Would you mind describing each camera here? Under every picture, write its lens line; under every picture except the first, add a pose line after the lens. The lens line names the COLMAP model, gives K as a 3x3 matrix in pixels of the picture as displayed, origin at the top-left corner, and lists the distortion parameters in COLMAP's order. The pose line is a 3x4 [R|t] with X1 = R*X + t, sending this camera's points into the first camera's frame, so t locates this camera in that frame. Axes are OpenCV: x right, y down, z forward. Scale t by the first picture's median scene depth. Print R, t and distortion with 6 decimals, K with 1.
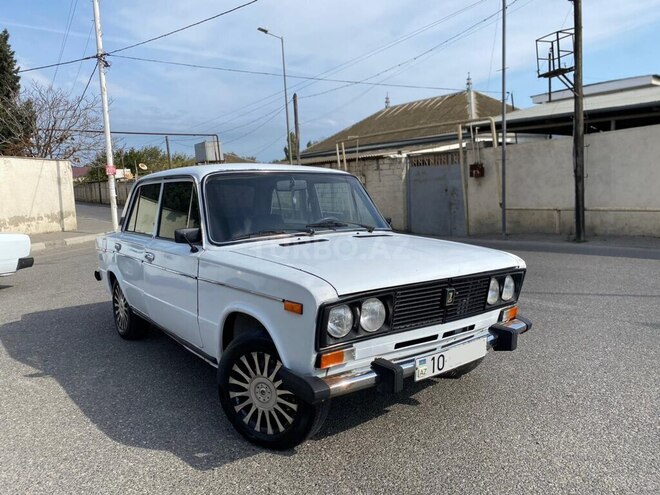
lens RADIAL K [[495.4, 0, 312.7], [0, 495.4, 247.5], [0, 0, 1]] dist [-0.003023, -0.000658]
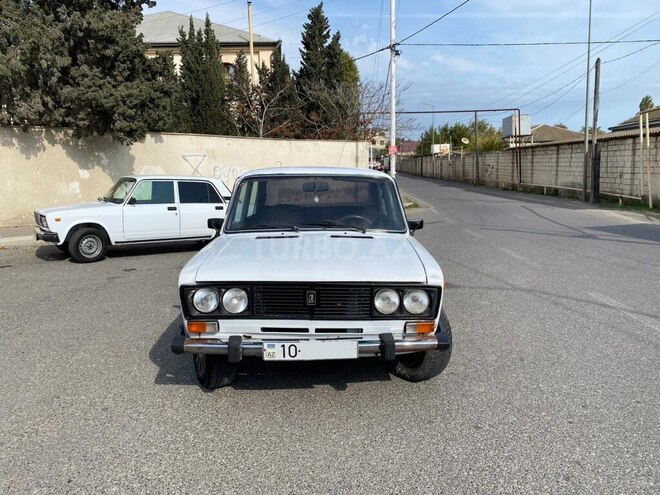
lens RADIAL K [[490.9, 0, 330.0], [0, 490.9, 247.5], [0, 0, 1]] dist [0.001005, -0.002267]
pose [[0.803650, 0.107867, -0.585245, 0.452093], [-0.073920, 0.993913, 0.081683, -0.052740], [0.590494, -0.022383, 0.806732, 0.052831]]
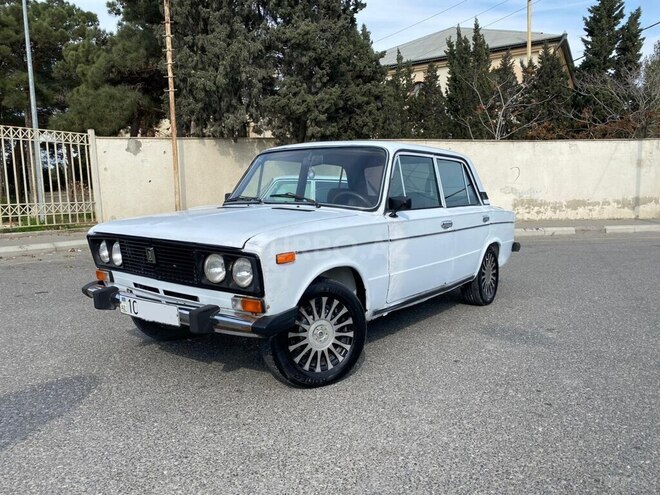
lens RADIAL K [[495.4, 0, 312.7], [0, 495.4, 247.5], [0, 0, 1]] dist [-0.003023, -0.000658]
pose [[0.271796, 0.125253, -0.954169, 0.667973], [-0.103347, 0.989559, 0.100460, -0.030171], [0.956790, 0.071306, 0.281903, 0.485697]]
